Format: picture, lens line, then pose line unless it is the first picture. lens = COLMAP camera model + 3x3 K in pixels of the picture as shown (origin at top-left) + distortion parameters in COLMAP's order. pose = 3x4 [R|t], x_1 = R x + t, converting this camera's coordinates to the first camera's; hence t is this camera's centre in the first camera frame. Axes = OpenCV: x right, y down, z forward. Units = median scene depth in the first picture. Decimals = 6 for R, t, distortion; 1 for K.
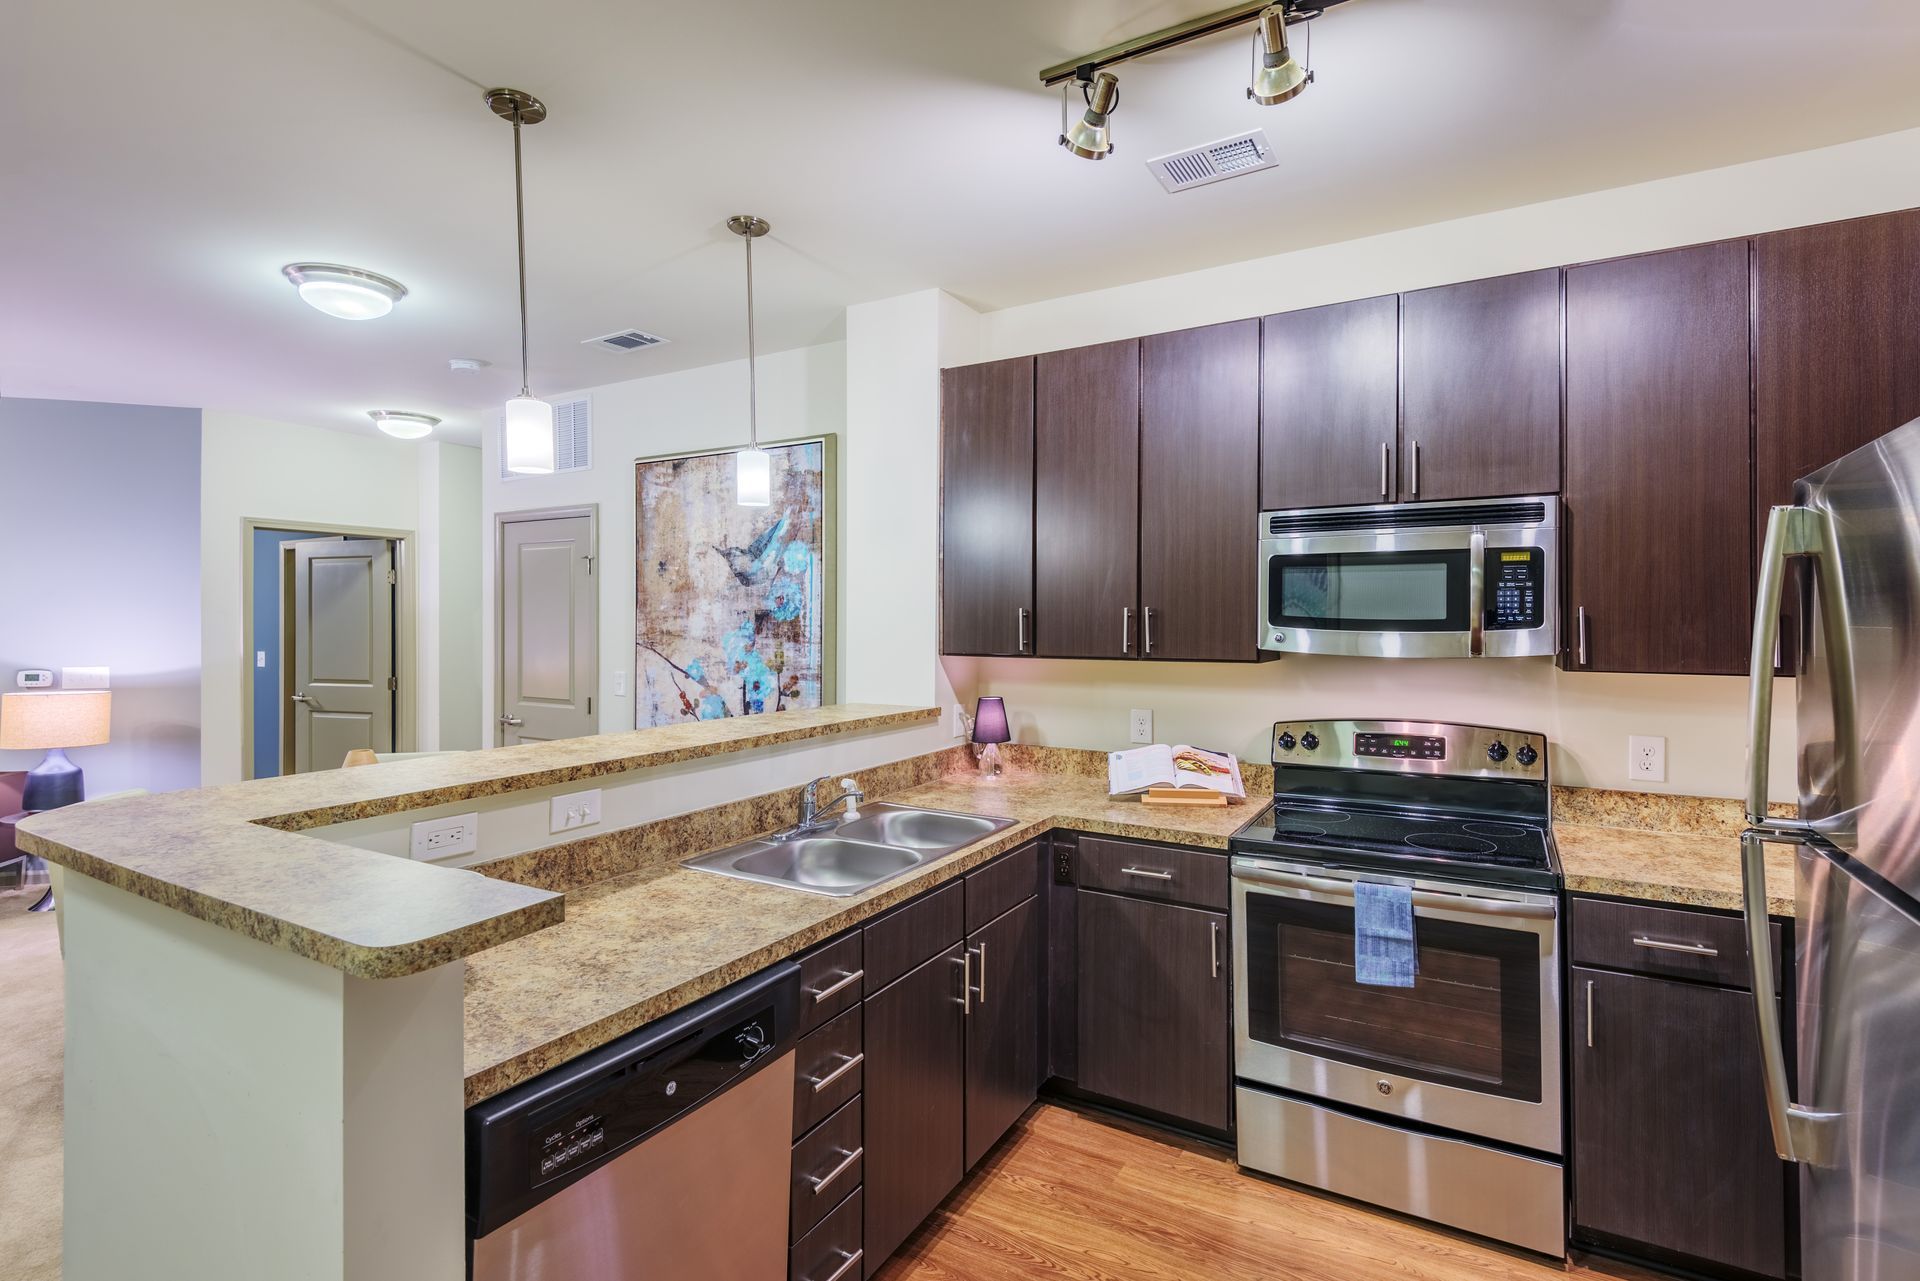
lens RADIAL K [[900.6, 0, 960.0], [0, 900.6, 640.5], [0, 0, 1]] dist [0.026443, 0.000185]
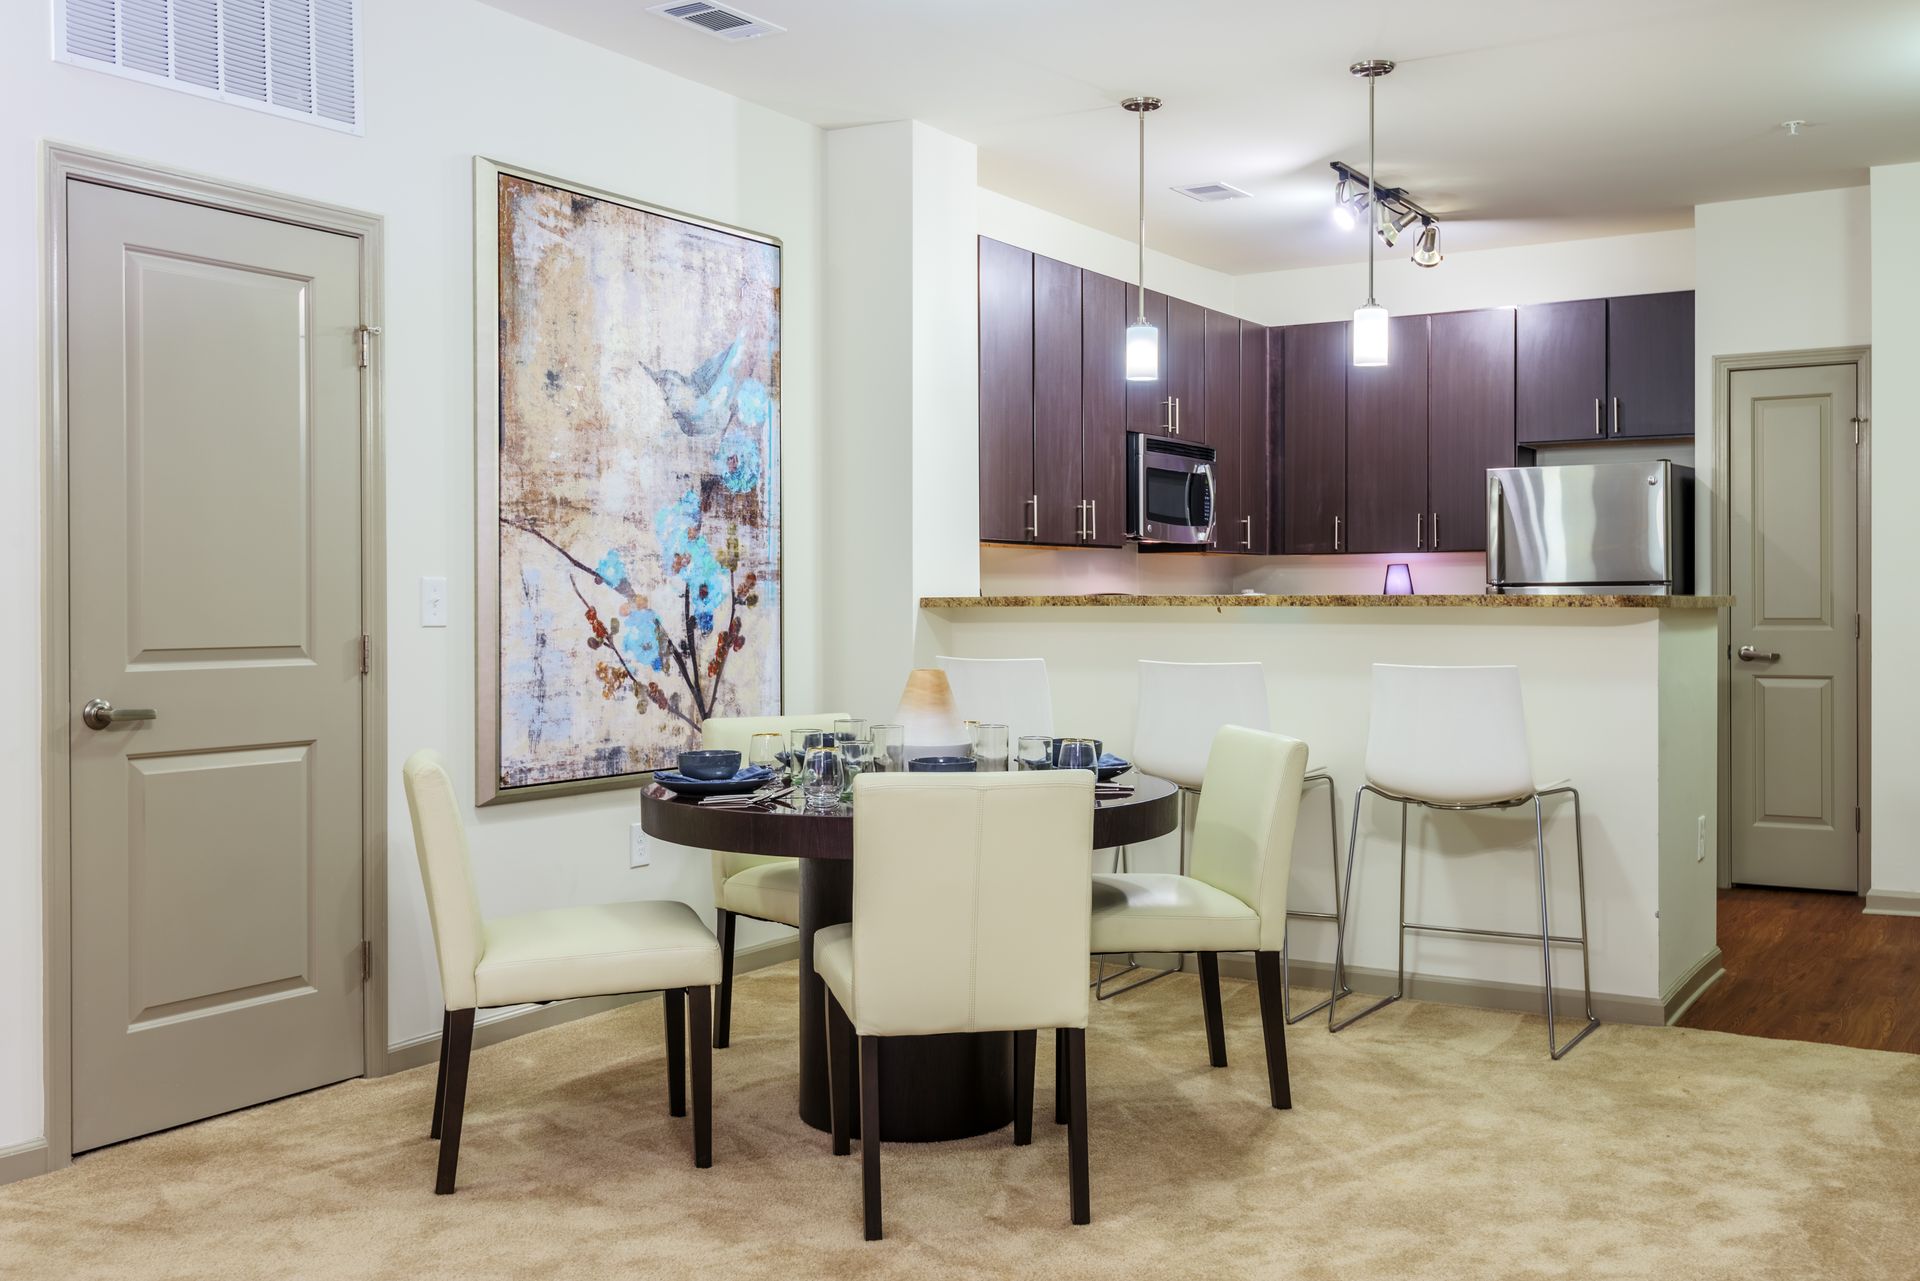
lens RADIAL K [[1906.2, 0, 958.3], [0, 1906.2, 629.8], [0, 0, 1]] dist [0.015287, 0.005598]
pose [[0.025437, -0.026022, 0.999338, -1.576246], [0.008168, 0.999633, 0.025822, 0.043592], [-0.999643, 0.007506, 0.025640, 0.774891]]
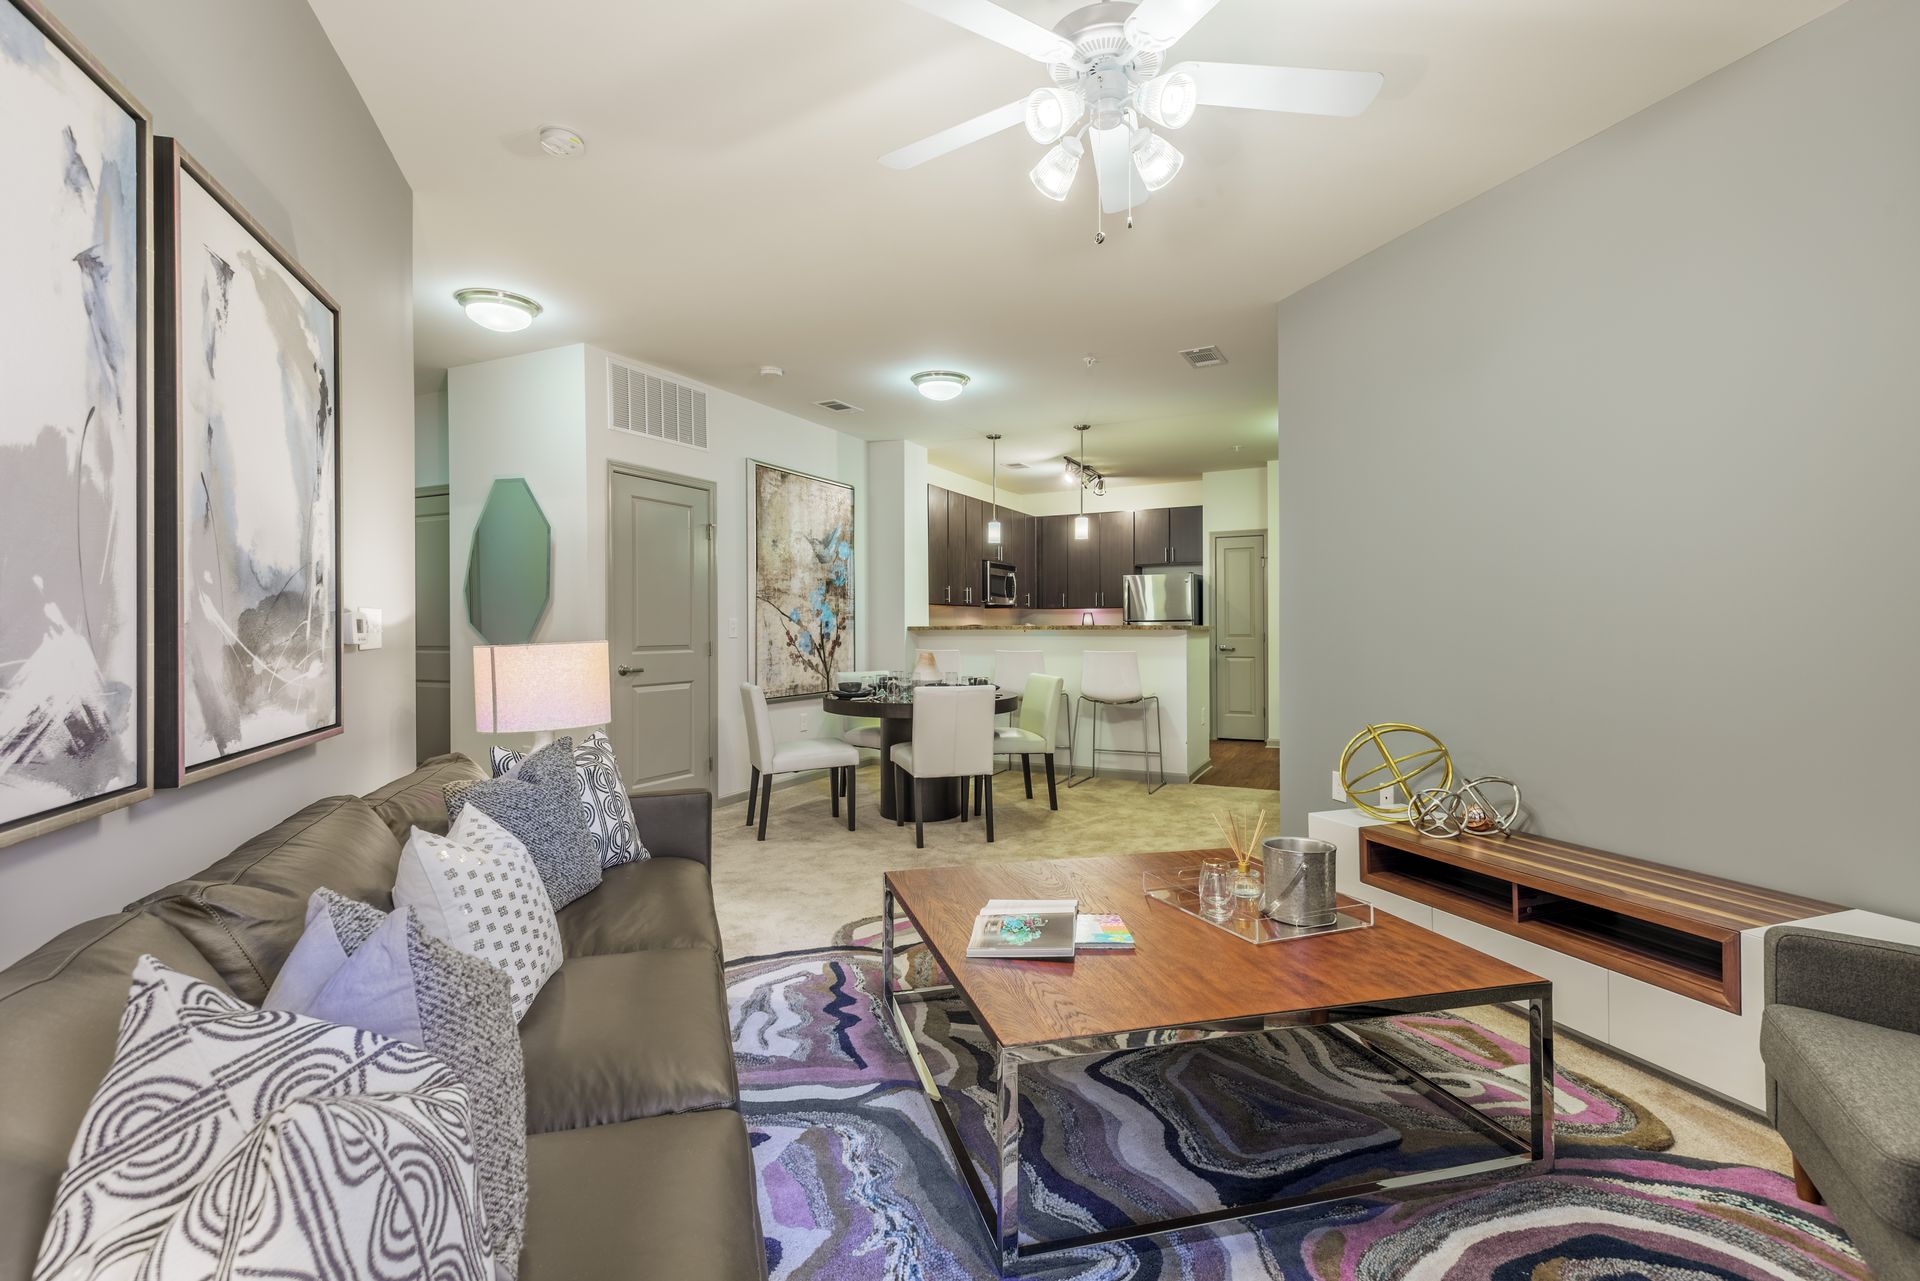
lens RADIAL K [[900.6, 0, 960.0], [0, 900.6, 640.5], [0, 0, 1]] dist [0.026443, 0.000185]
pose [[-0.069851, -0.024421, 0.997258, -1.886520], [0.008337, 0.999651, 0.025063, 0.040293], [-0.997523, 0.010064, -0.069623, 0.862721]]
